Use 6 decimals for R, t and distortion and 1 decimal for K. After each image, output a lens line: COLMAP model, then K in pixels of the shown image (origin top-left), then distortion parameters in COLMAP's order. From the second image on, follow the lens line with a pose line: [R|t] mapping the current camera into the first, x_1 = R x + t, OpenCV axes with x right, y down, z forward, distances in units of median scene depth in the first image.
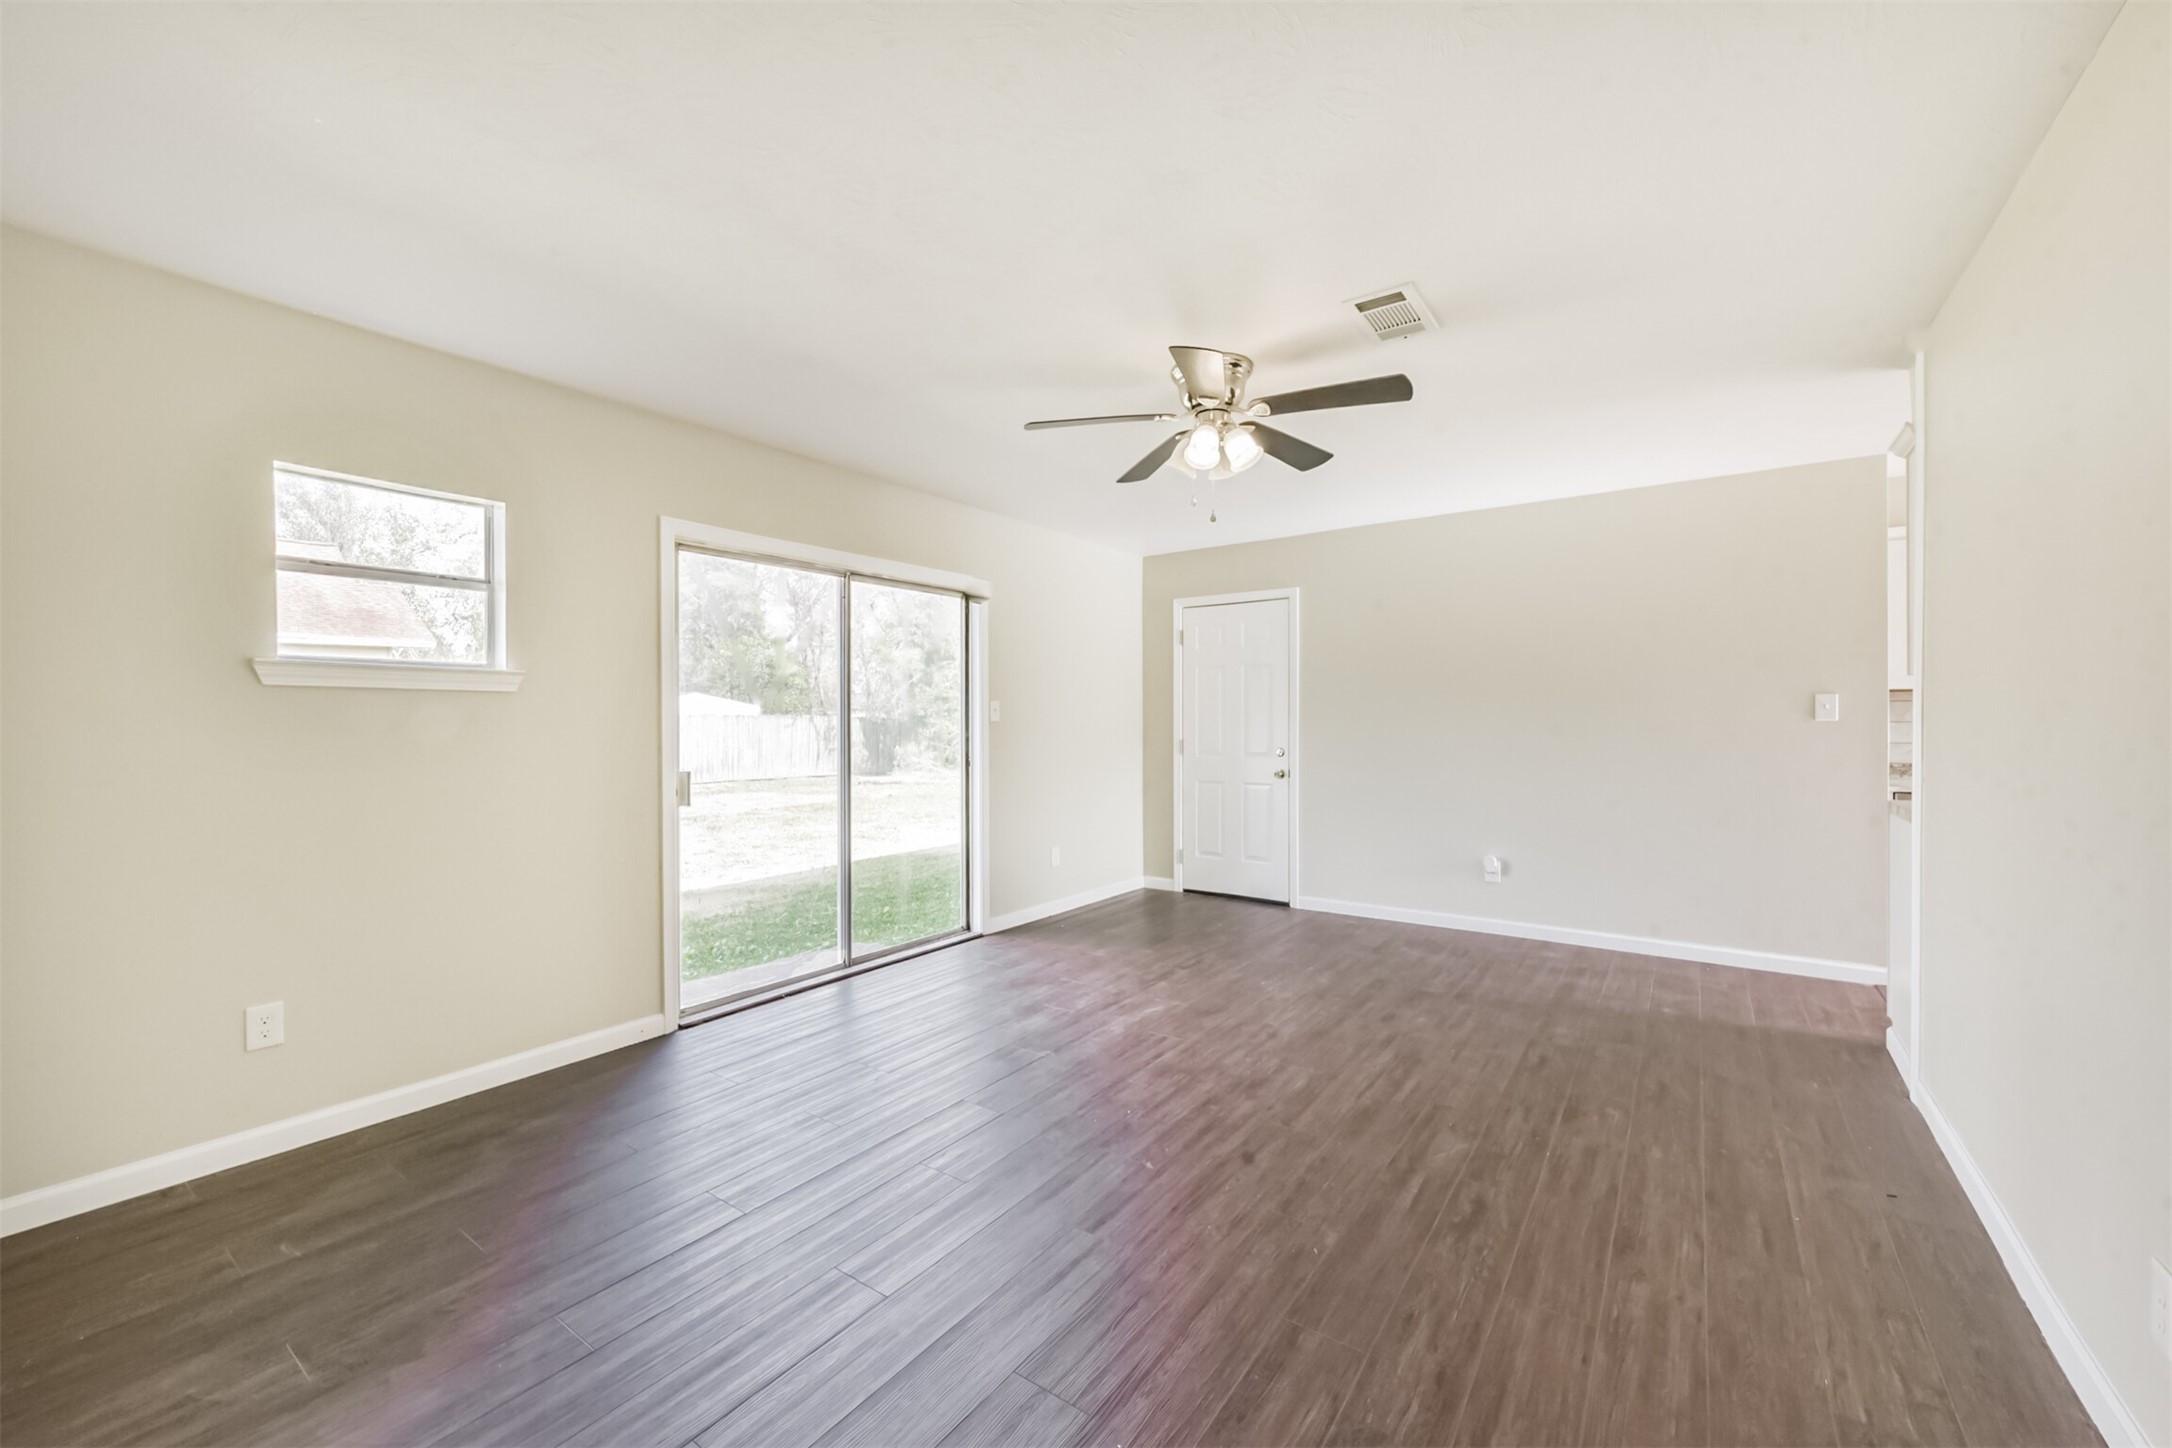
lens RADIAL K [[848.6, 0, 1091.2], [0, 848.6, 721.8], [0, 0, 1]] dist [0.007904, -0.001435]
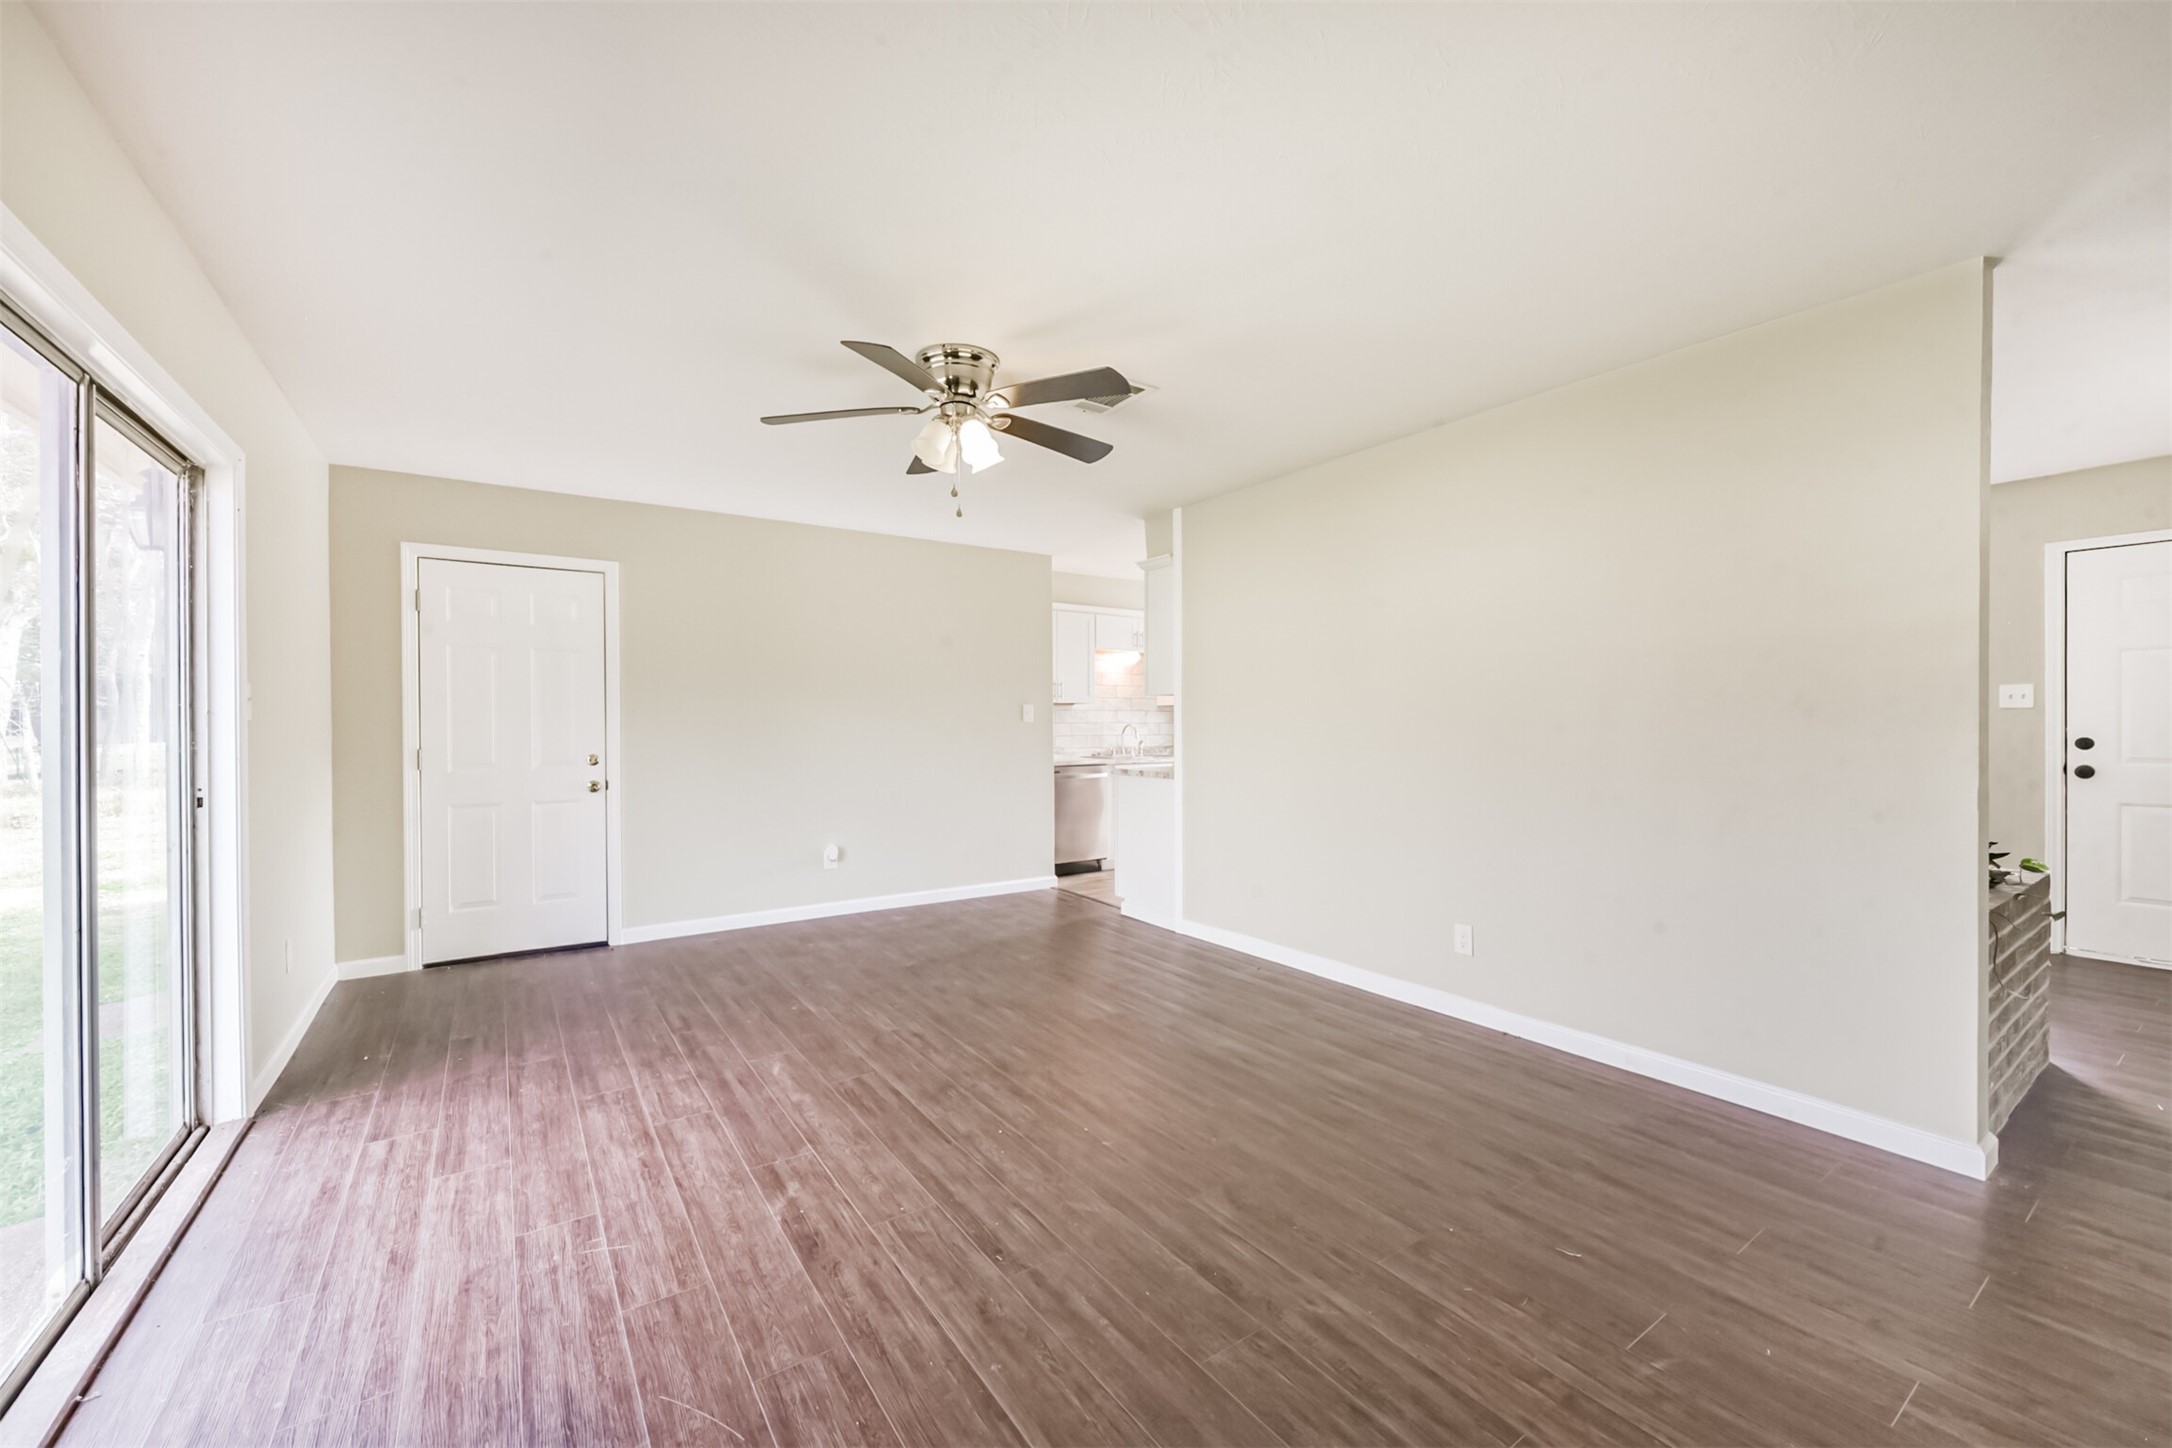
lens RADIAL K [[848.6, 0, 1078.8], [0, 848.6, 729.2], [0, 0, 1]] dist [0.007904, -0.001435]
pose [[0.350402, -0.006736, 0.936575, -0.588649], [0.002304, 0.999977, 0.006330, 0.002900], [-0.936596, -0.000060, 0.350410, 0.425973]]
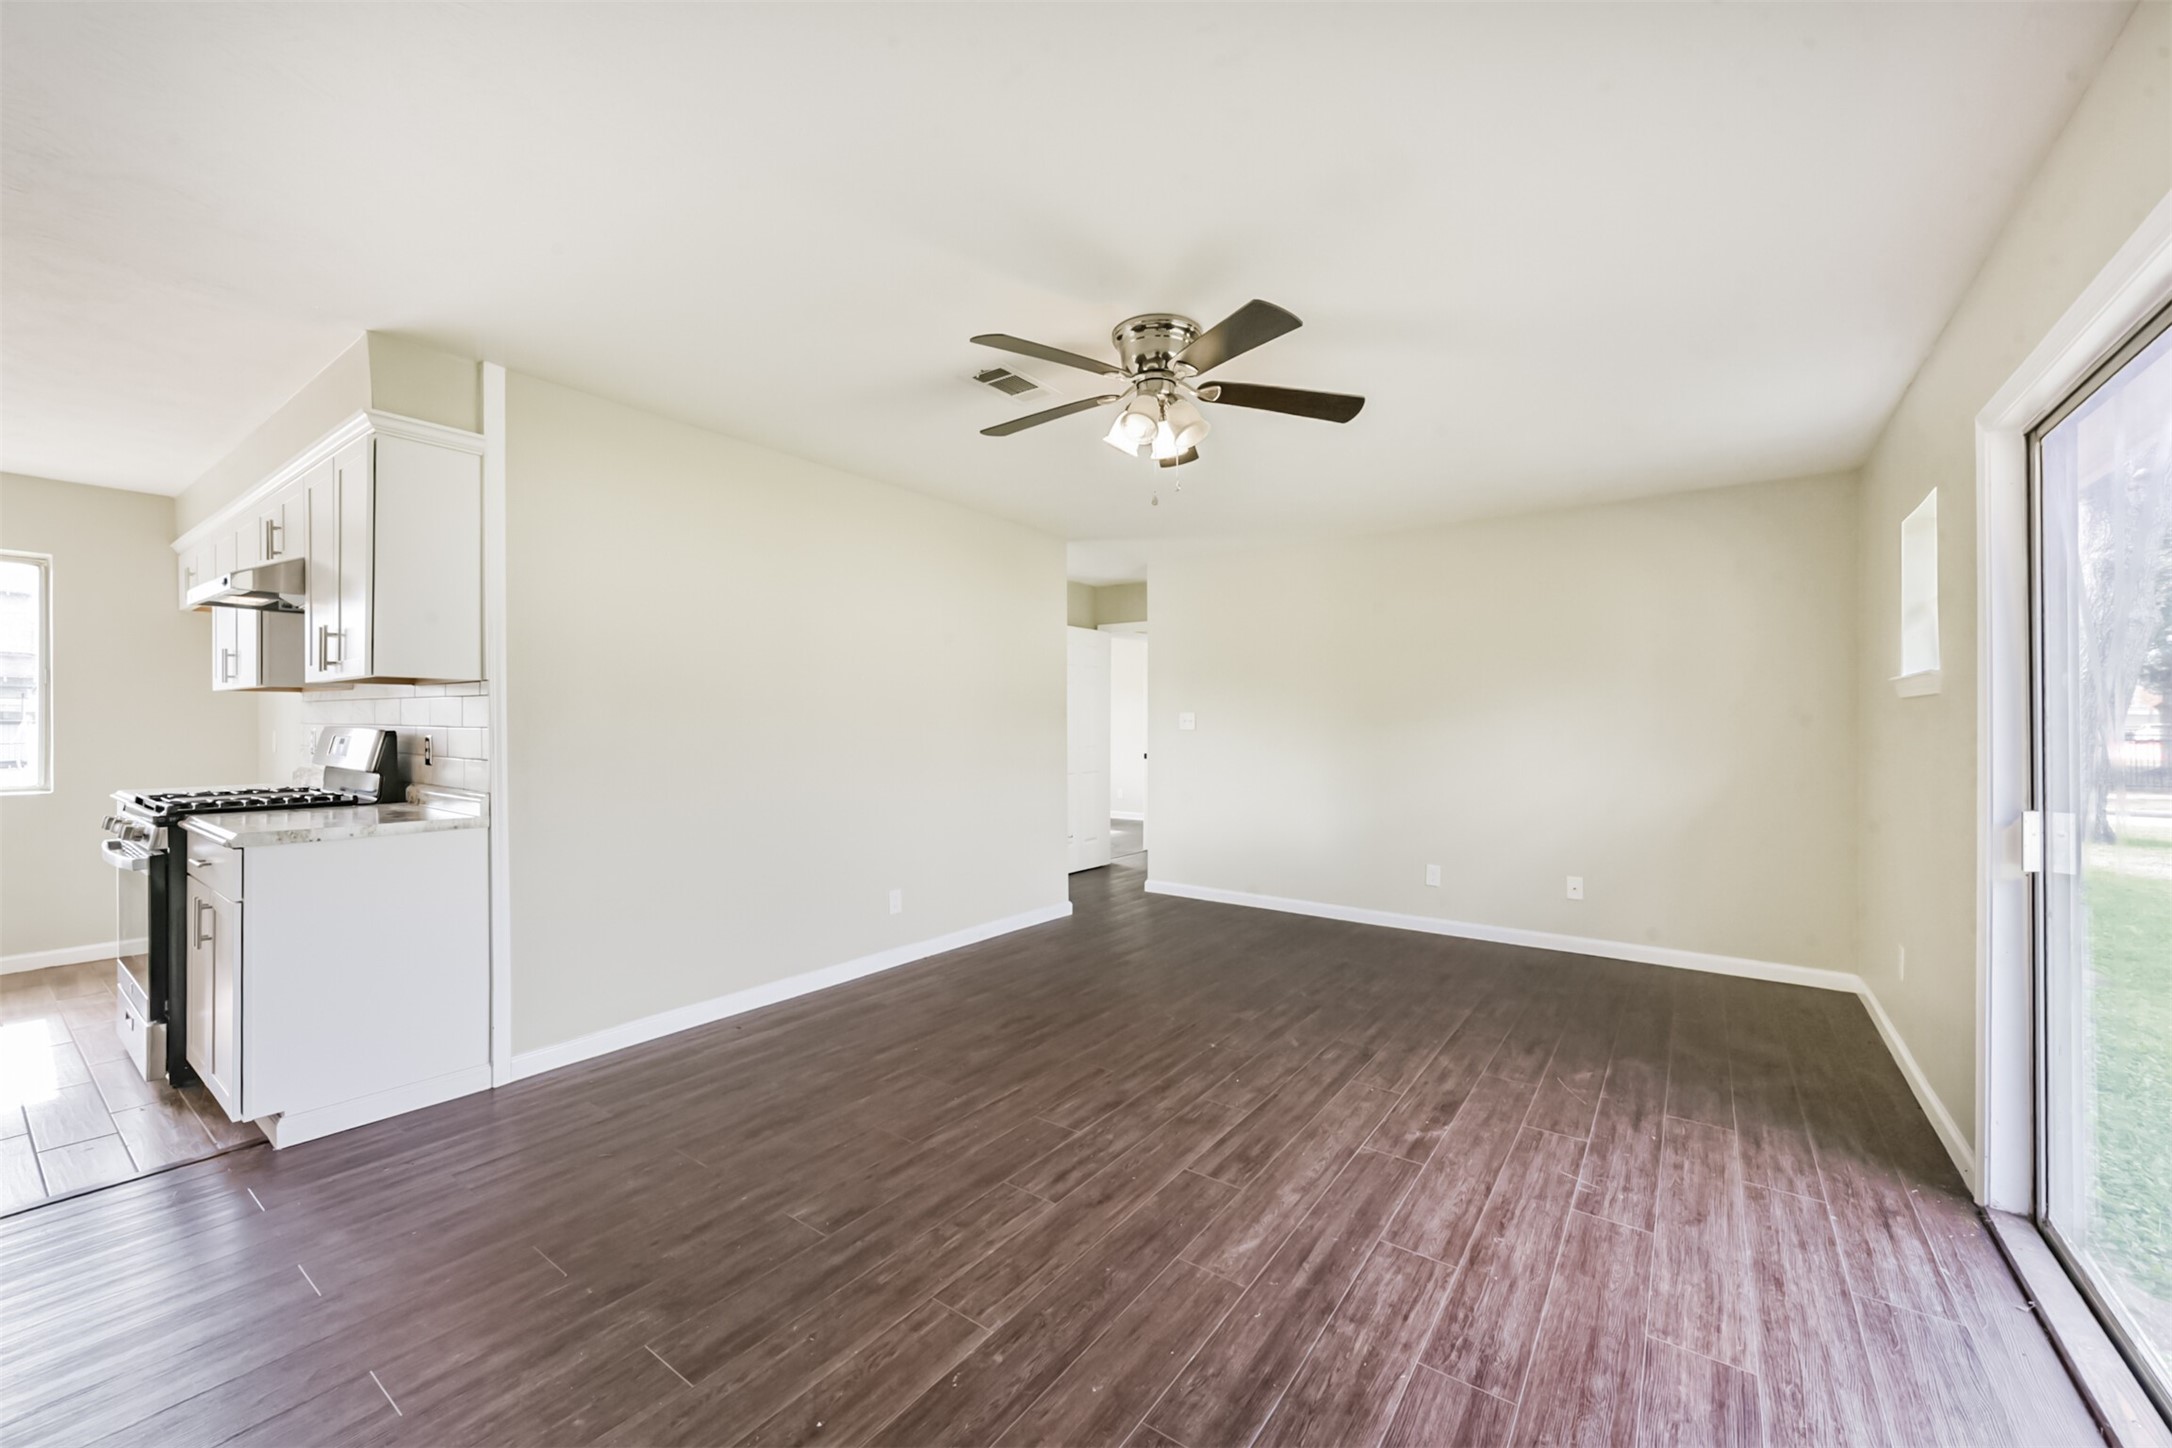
lens RADIAL K [[848.6, 0, 1080.2], [0, 848.6, 725.4], [0, 0, 1]] dist [0.007904, -0.001435]
pose [[-0.999822, 0.001564, 0.018792, 0.165375], [0.001590, 0.999998, 0.001364, -0.002500], [-0.018789, 0.001393, -0.999822, 1.530401]]
